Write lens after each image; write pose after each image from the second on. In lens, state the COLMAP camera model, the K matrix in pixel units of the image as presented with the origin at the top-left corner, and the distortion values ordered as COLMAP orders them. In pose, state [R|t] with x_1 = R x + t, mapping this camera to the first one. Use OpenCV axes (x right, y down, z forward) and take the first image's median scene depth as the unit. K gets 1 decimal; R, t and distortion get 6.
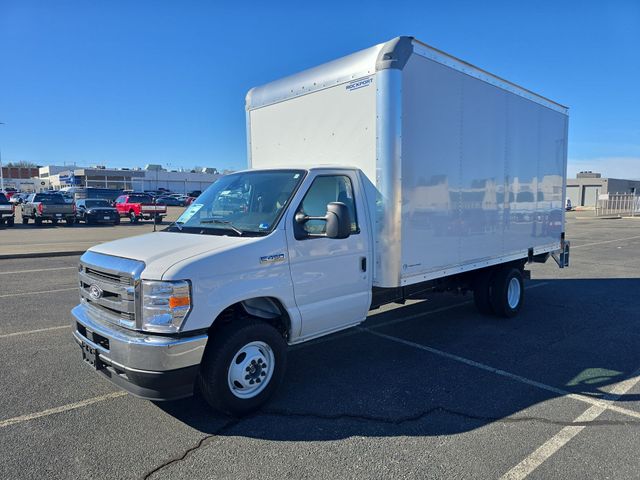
lens RADIAL K [[431.8, 0, 320.0], [0, 431.8, 240.0], [0, 0, 1]] dist [0.059982, -0.001125]
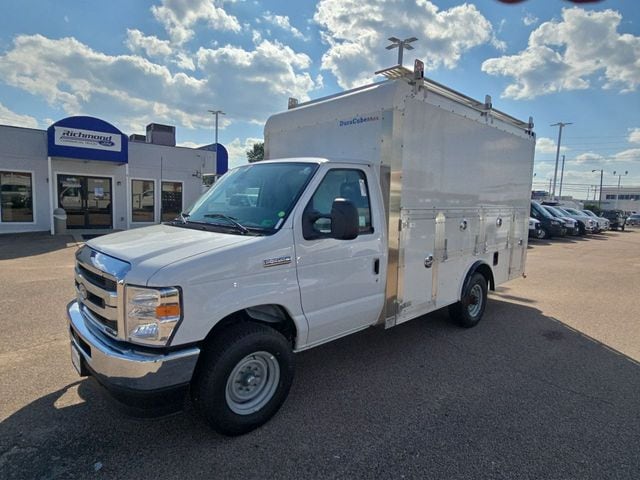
lens RADIAL K [[369.6, 0, 320.0], [0, 369.6, 240.0], [0, 0, 1]] dist [-0.001033, -0.000152]
pose [[0.999439, 0.030399, -0.014085, -0.013217], [-0.029925, 0.999016, 0.032744, -0.026249], [0.015066, -0.032304, 0.999365, 0.230495]]
